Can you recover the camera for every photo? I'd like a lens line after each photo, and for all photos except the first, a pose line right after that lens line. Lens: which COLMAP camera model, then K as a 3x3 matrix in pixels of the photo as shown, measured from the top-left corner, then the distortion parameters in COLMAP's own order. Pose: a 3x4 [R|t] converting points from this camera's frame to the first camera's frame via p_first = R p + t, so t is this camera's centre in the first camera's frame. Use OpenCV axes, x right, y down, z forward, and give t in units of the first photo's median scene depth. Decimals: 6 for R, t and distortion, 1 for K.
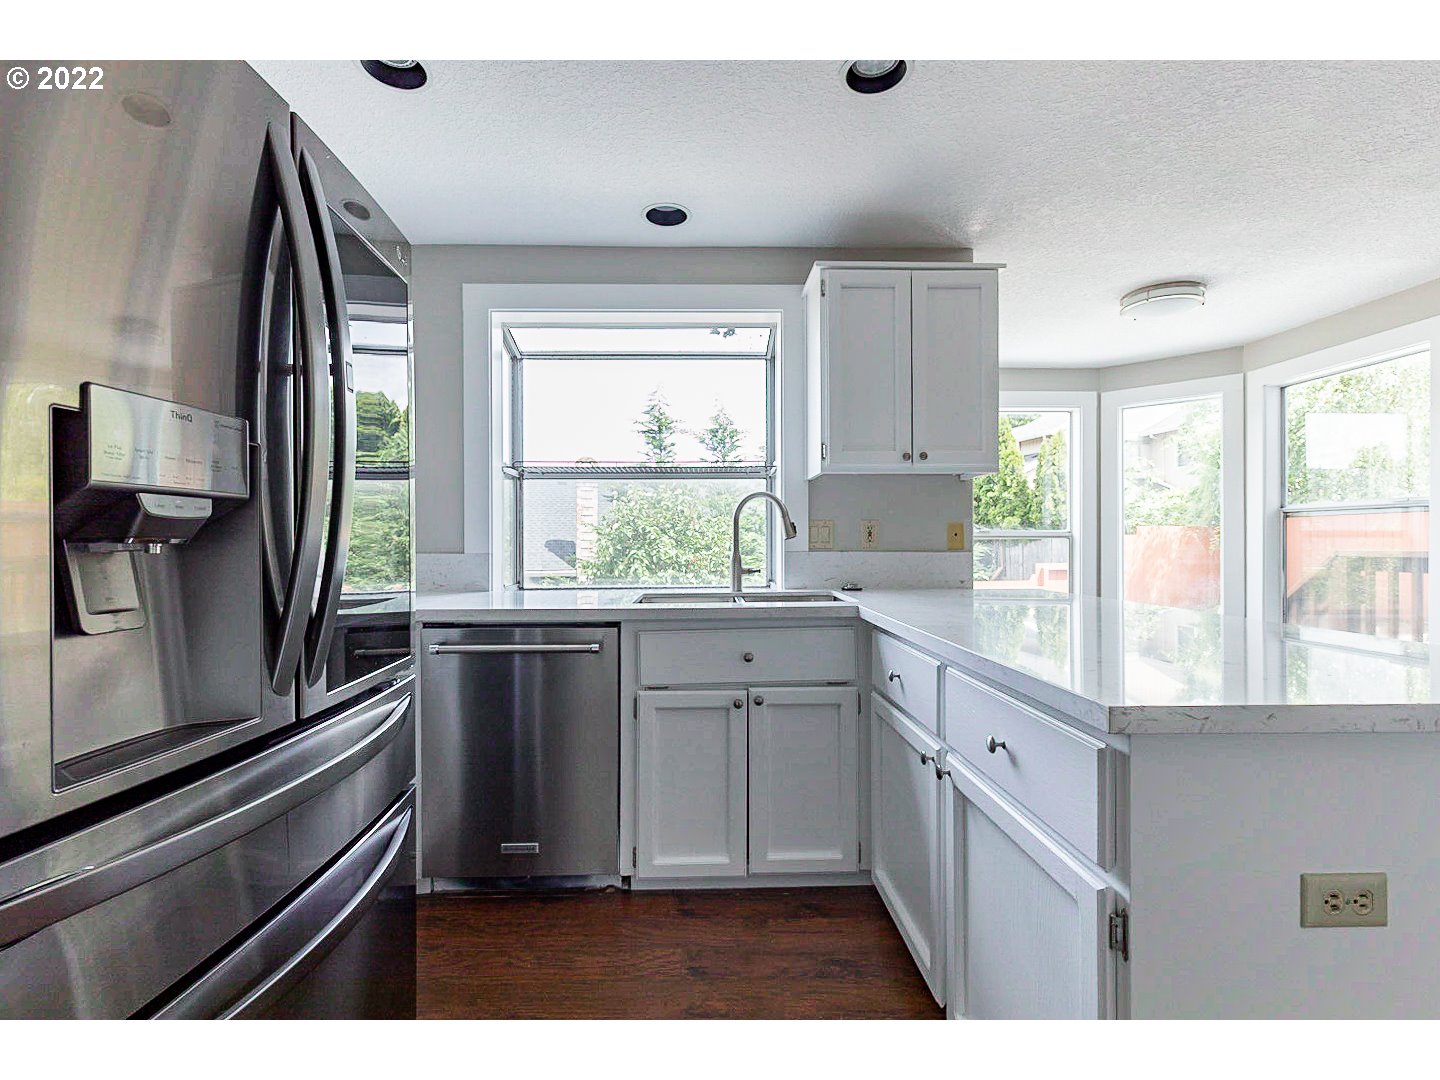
lens RADIAL K [[649.1, 0, 720.0], [0, 649.1, 540.0], [0, 0, 1]] dist [0.001454, 0.000090]
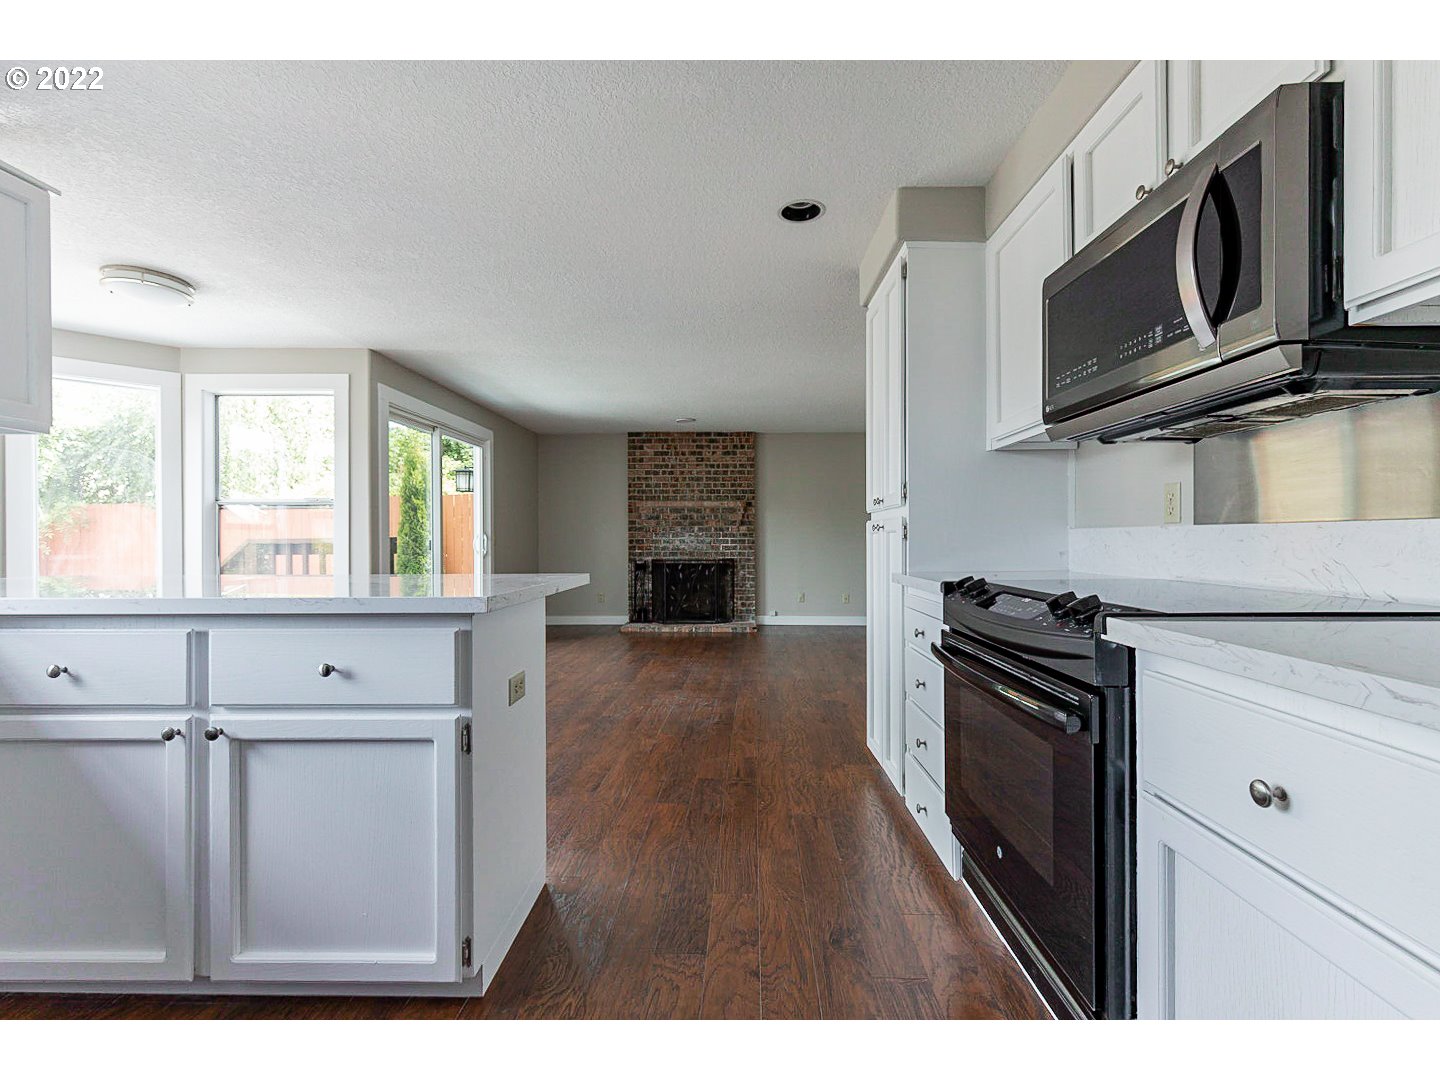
lens RADIAL K [[649.1, 0, 720.0], [0, 649.1, 540.0], [0, 0, 1]] dist [0.001454, 0.000090]
pose [[0.042231, -0.001391, 0.999107, -0.243883], [0.005382, 0.999985, 0.001165, 0.023229], [-0.999093, 0.005328, 0.042238, 0.066648]]
